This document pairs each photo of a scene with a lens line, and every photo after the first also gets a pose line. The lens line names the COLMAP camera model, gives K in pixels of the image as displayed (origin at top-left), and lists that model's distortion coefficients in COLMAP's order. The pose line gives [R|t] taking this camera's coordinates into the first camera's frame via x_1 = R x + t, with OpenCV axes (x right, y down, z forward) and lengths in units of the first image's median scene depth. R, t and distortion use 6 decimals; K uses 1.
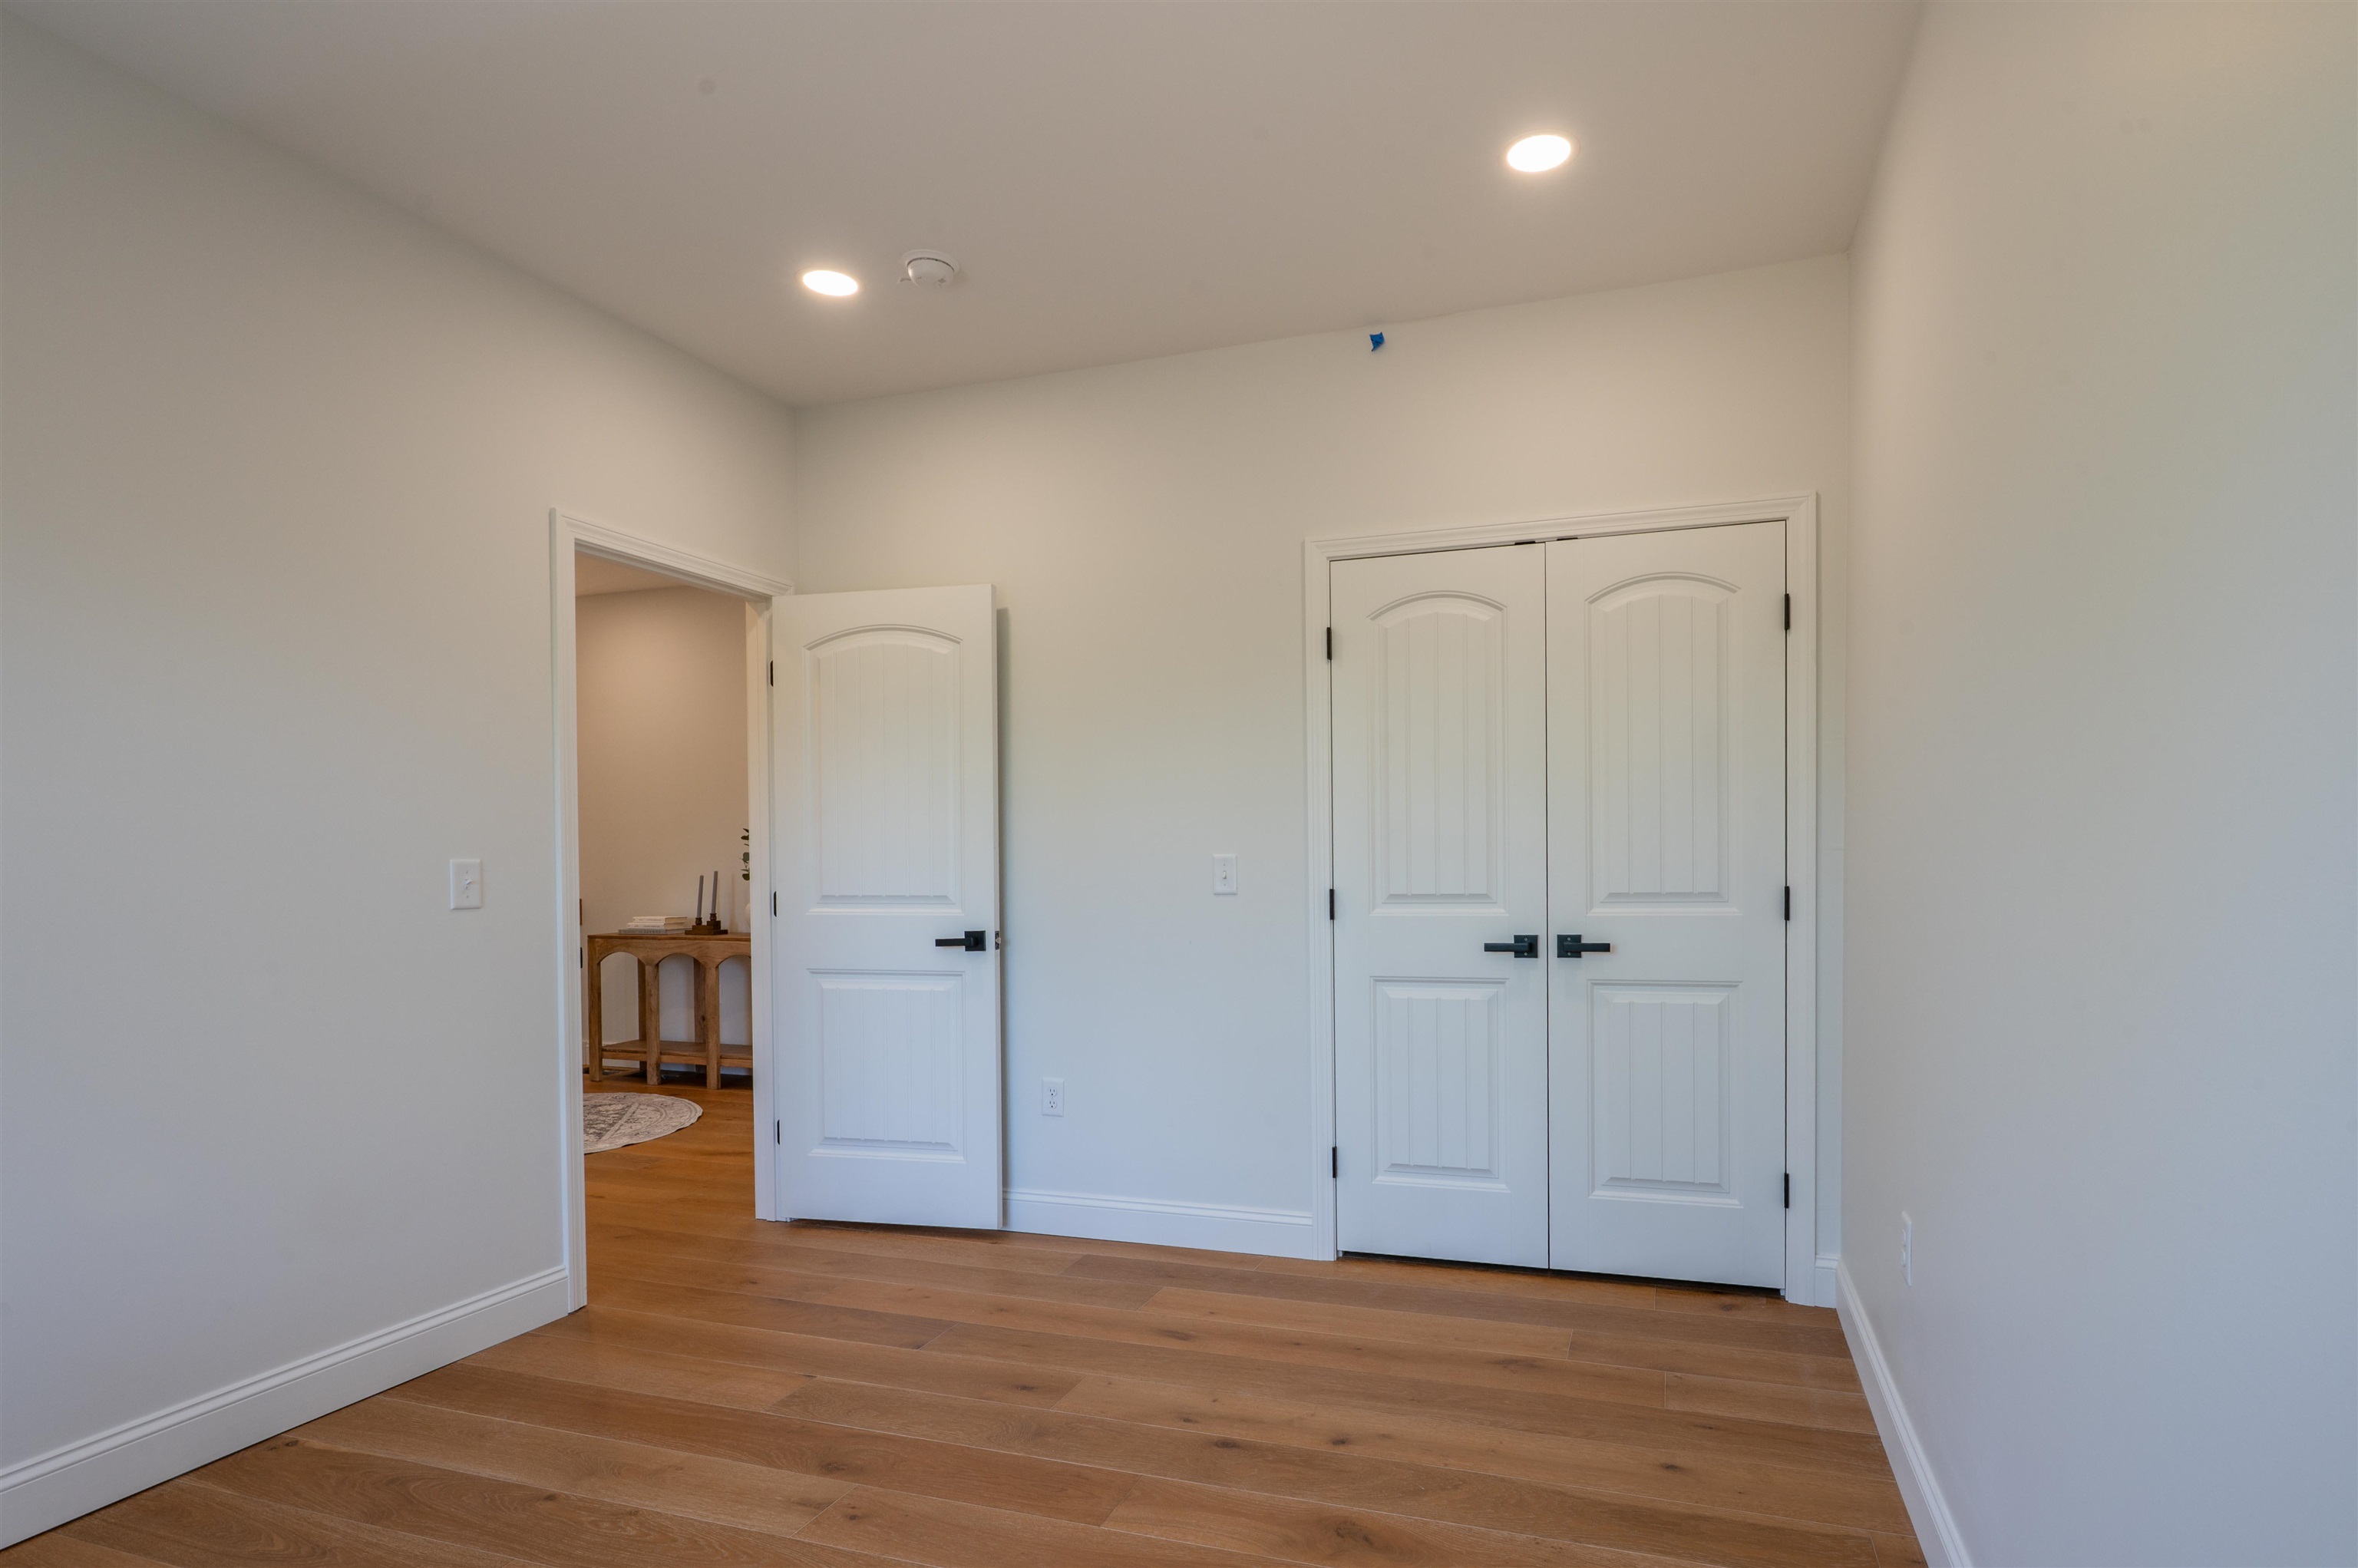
lens RADIAL K [[1209.2, 0, 1275.1], [0, 1209.2, 879.5], [0, 0, 1]] dist [0.000603, -0.000197]
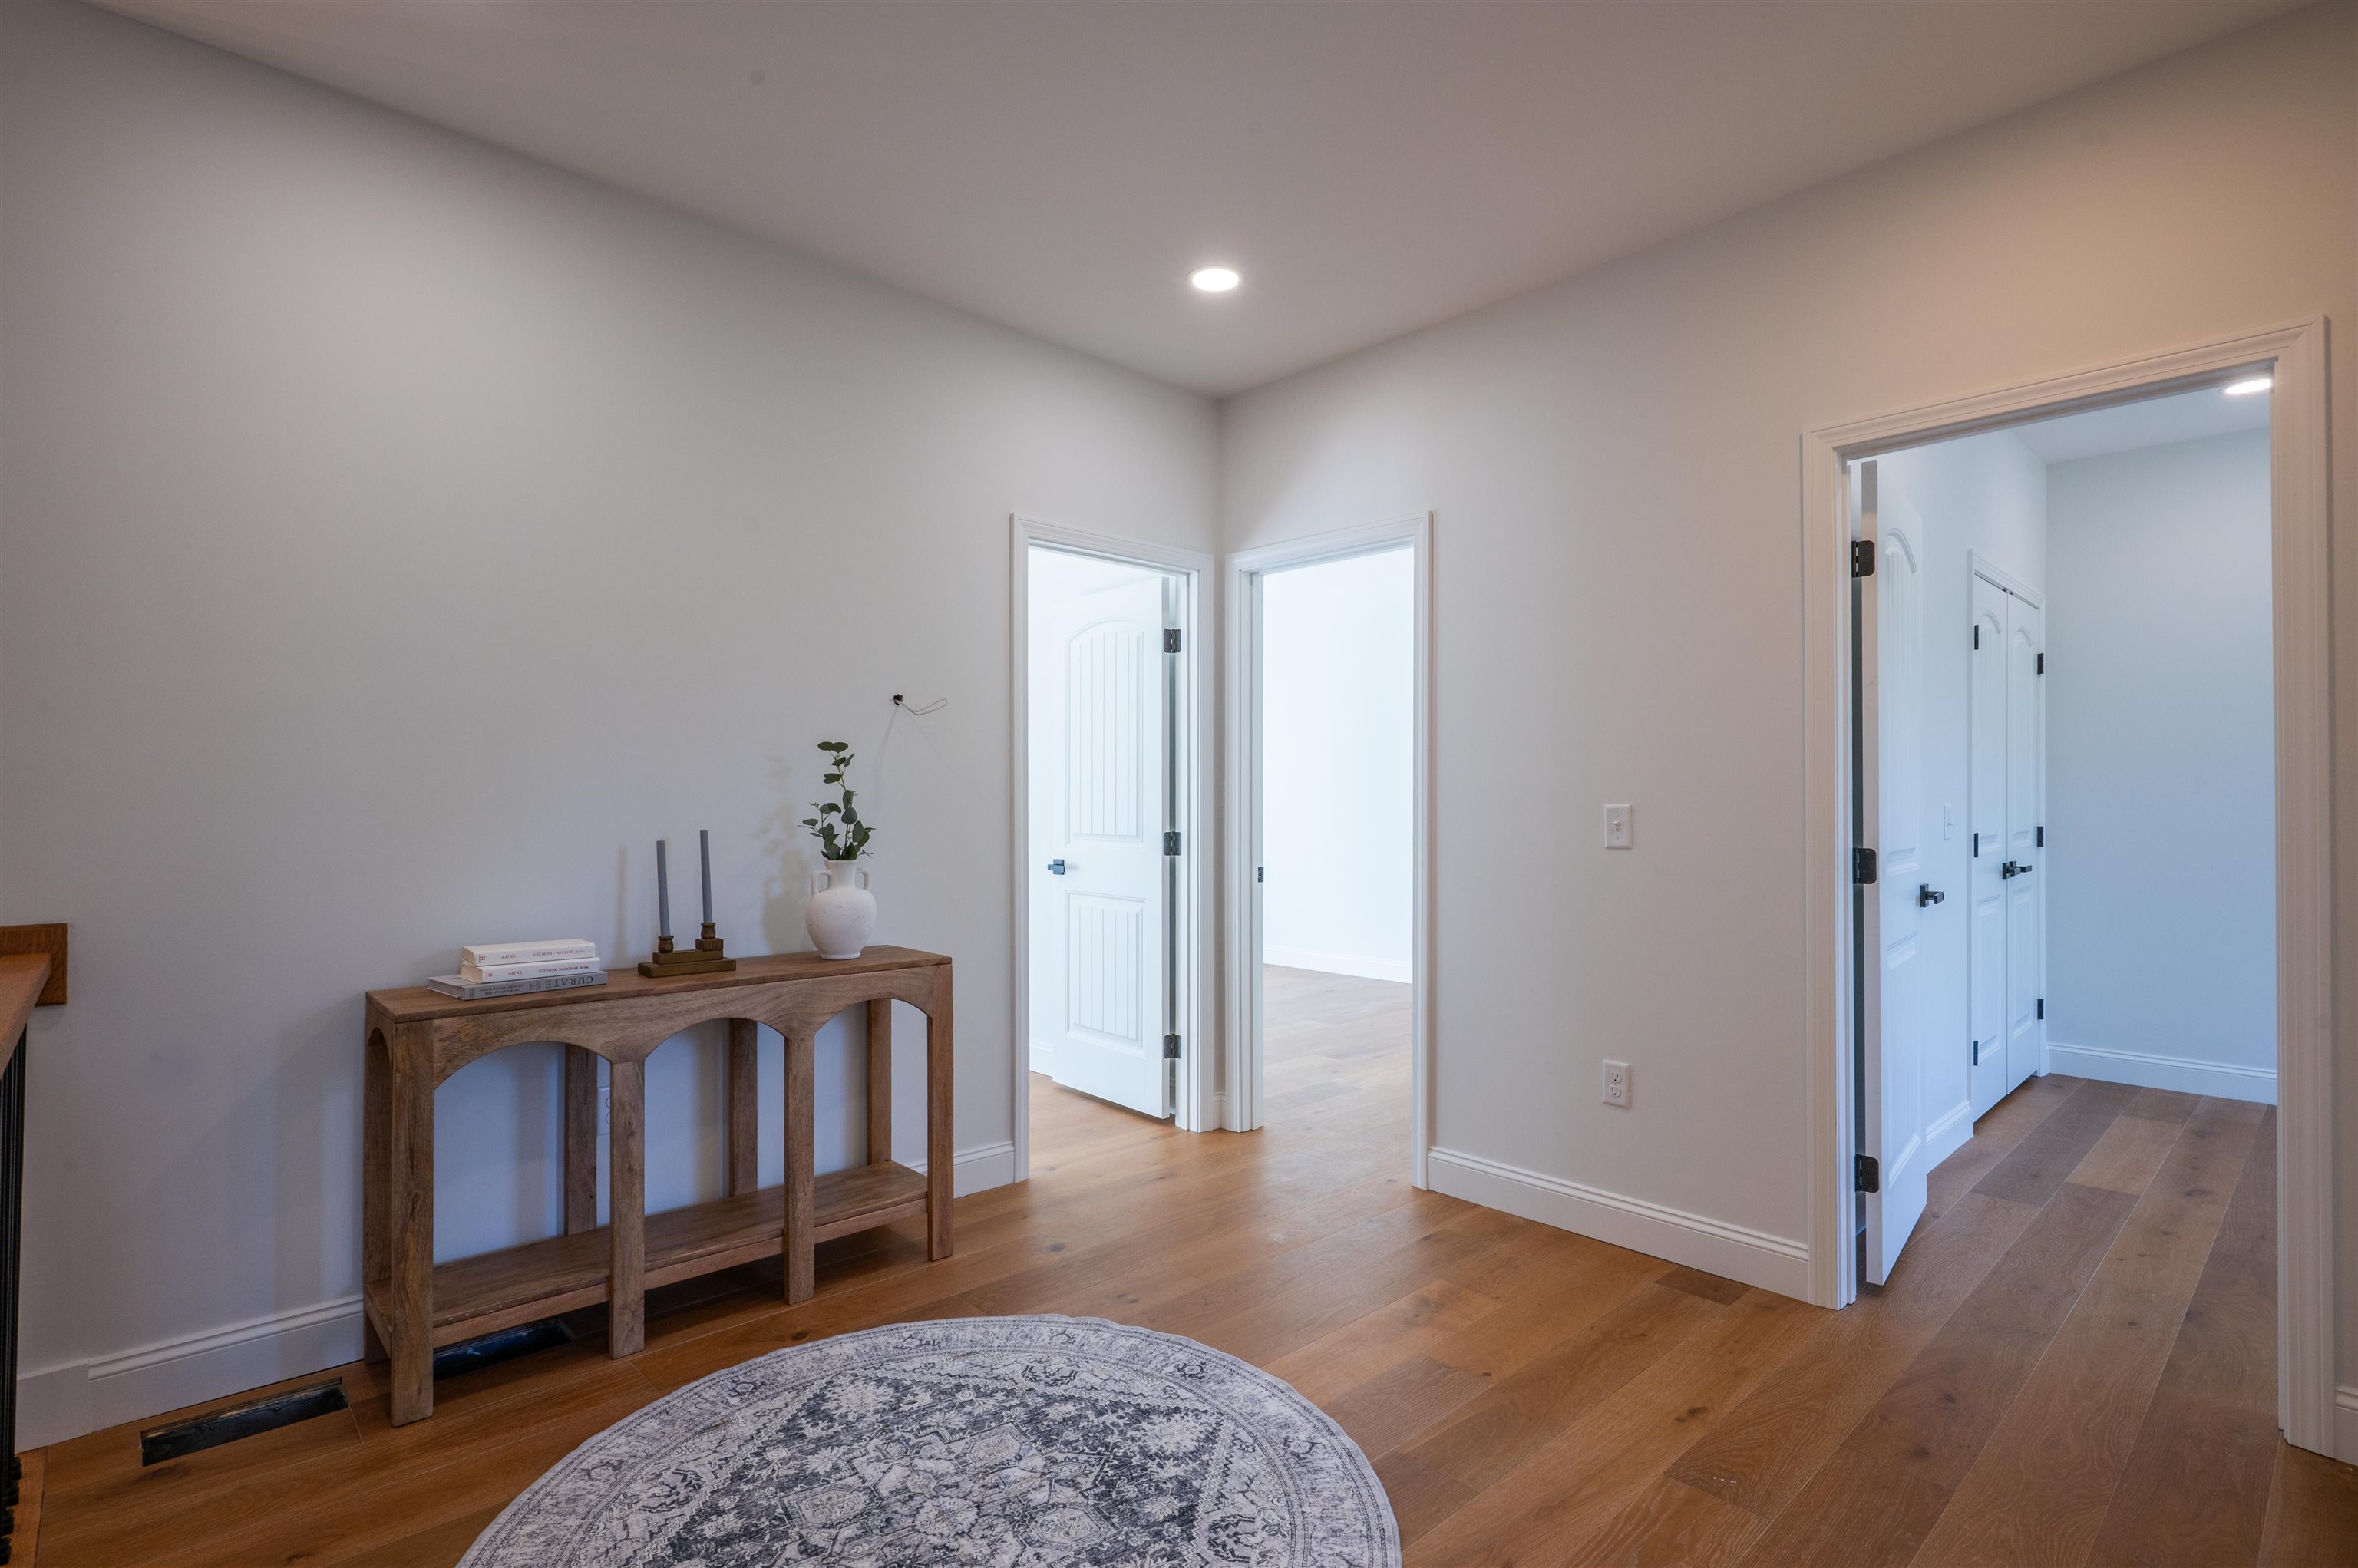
lens RADIAL K [[1146.7, 0, 1174.3], [0, 1146.7, 791.2], [0, 0, 1]] dist [-0.000398, 0.000039]
pose [[0.485878, 0.005327, 0.874011, -0.757703], [0.015005, 0.999783, -0.014435, -0.013008], [-0.873898, 0.020128, 0.485692, 0.634033]]
